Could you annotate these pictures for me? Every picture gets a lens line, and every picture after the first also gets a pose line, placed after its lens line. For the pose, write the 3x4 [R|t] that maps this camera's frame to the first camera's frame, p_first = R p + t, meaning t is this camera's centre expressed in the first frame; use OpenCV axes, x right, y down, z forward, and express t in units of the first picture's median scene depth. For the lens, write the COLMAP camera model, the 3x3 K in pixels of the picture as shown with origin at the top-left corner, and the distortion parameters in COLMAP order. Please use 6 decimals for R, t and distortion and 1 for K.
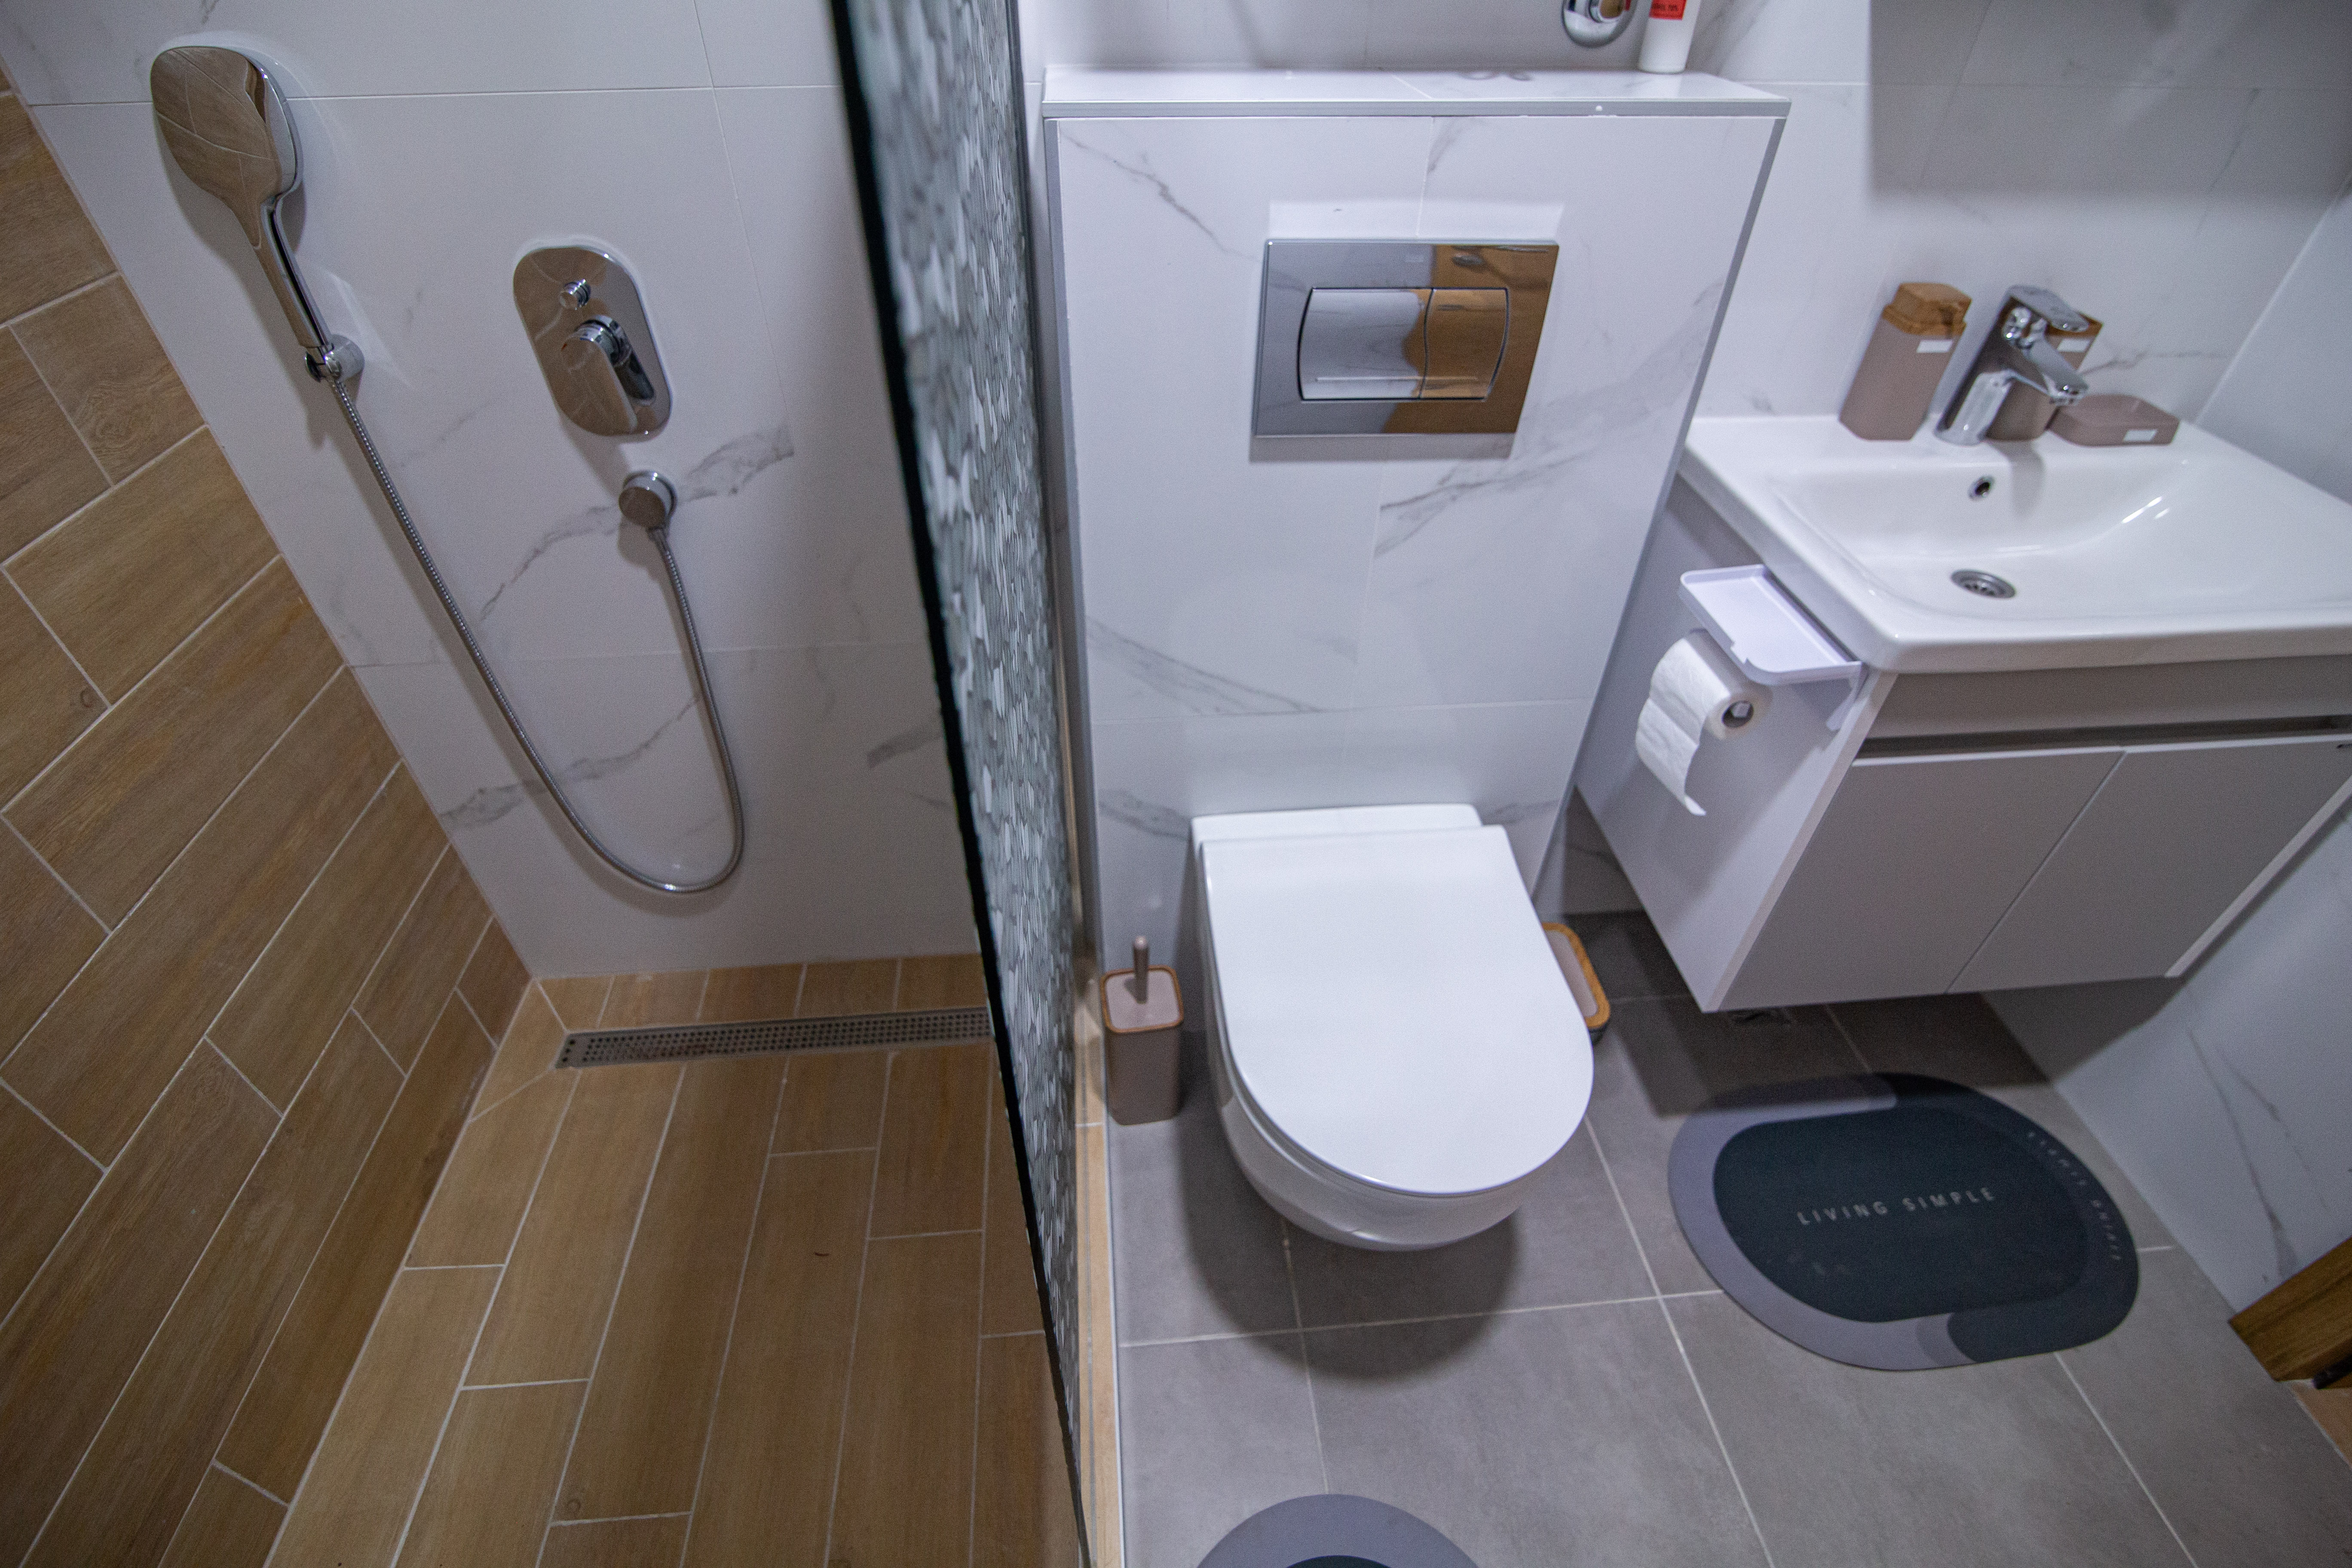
lens RADIAL K [[1084.0, 0, 1175.4], [0, 1084.0, 784.9], [0, 0, 1]] dist [-0.020674, 0.000147]
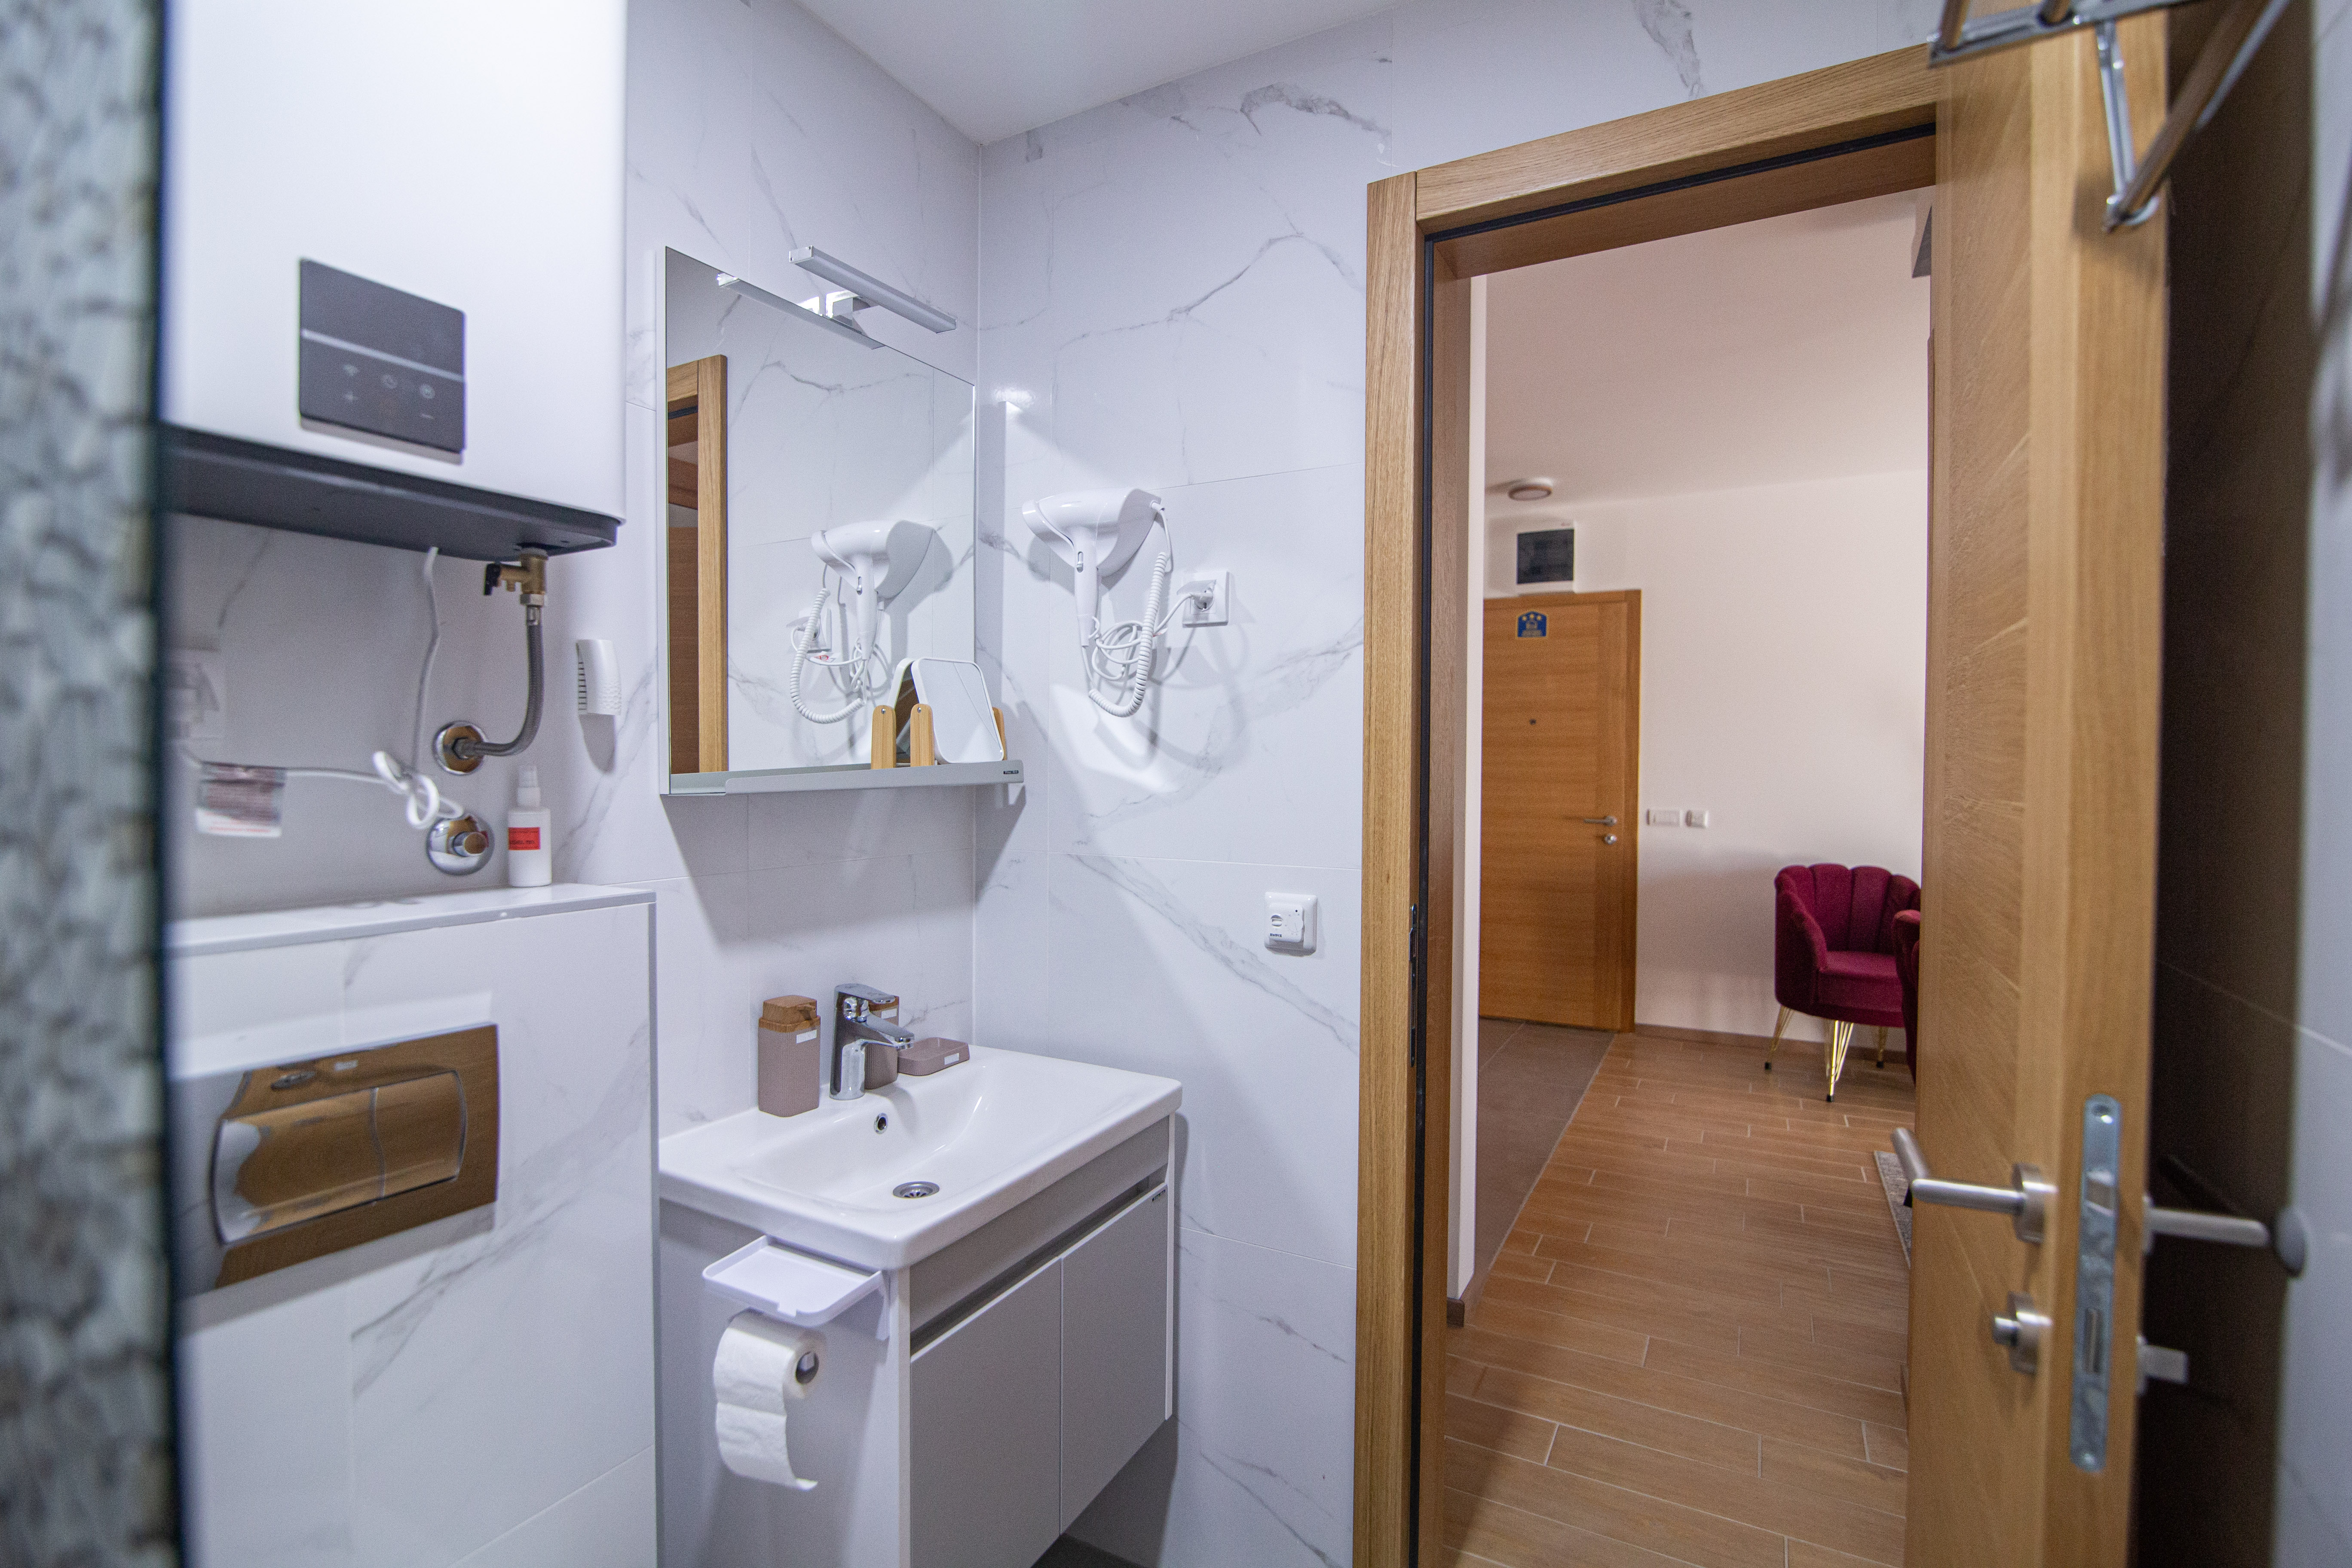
lens RADIAL K [[1084.0, 0, 1175.4], [0, 1084.0, 784.9], [0, 0, 1]] dist [-0.020674, 0.000147]
pose [[0.548832, -0.019682, 0.835701, -0.144501], [0.542276, 0.769209, -0.338014, 0.044992], [-0.636176, 0.638694, 0.432839, -0.054588]]
